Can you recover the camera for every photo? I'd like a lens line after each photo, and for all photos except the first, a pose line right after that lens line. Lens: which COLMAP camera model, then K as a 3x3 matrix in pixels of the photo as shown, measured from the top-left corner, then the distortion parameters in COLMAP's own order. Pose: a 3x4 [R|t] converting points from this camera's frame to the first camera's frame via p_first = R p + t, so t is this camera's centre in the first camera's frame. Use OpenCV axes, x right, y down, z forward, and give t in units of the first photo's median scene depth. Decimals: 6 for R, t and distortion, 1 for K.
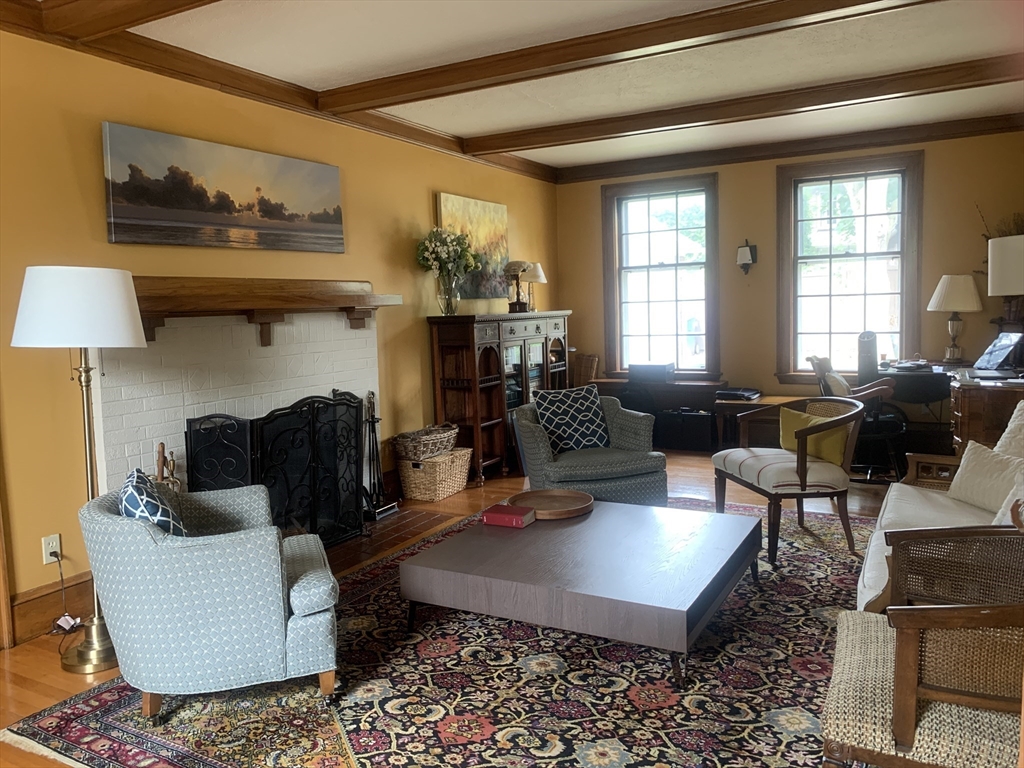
lens RADIAL K [[784.1, 0, 513.8], [0, 784.1, 379.0], [0, 0, 1]] dist [0.035744, 0.001650]
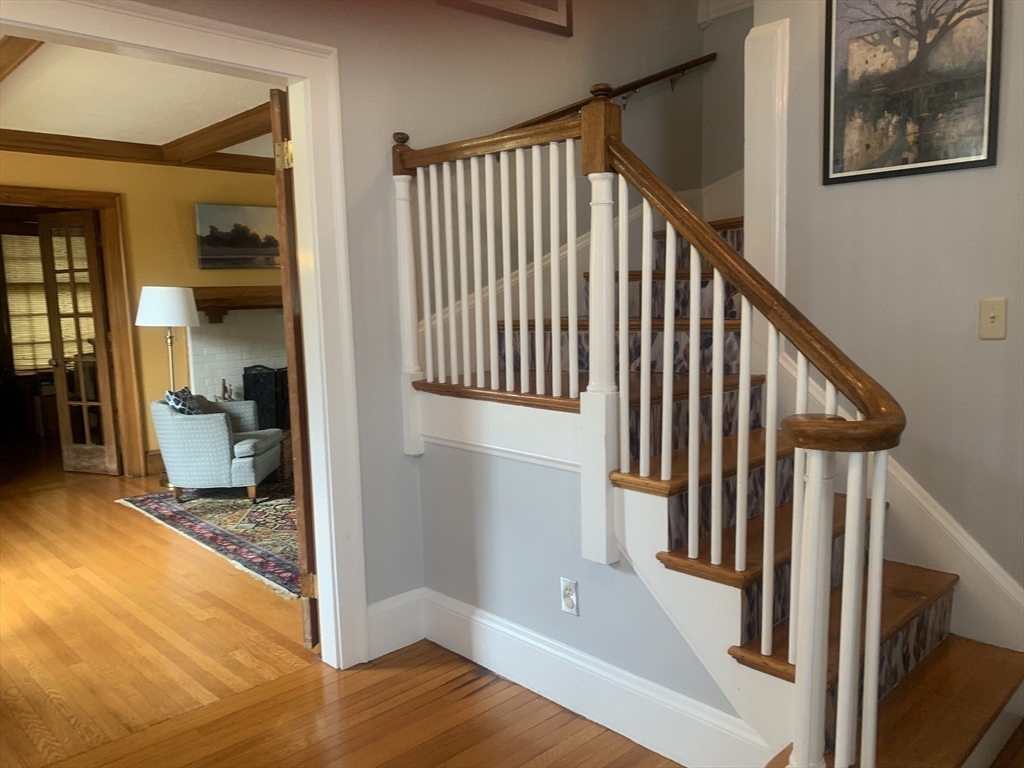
lens RADIAL K [[784.1, 0, 510.5], [0, 784.1, 388.8], [0, 0, 1]] dist [0.035744, 0.001650]
pose [[0.953470, 0.035156, -0.299432, 0.851615], [-0.024934, 0.998971, 0.037894, 0.020956], [0.300456, -0.028665, 0.953365, -0.621888]]
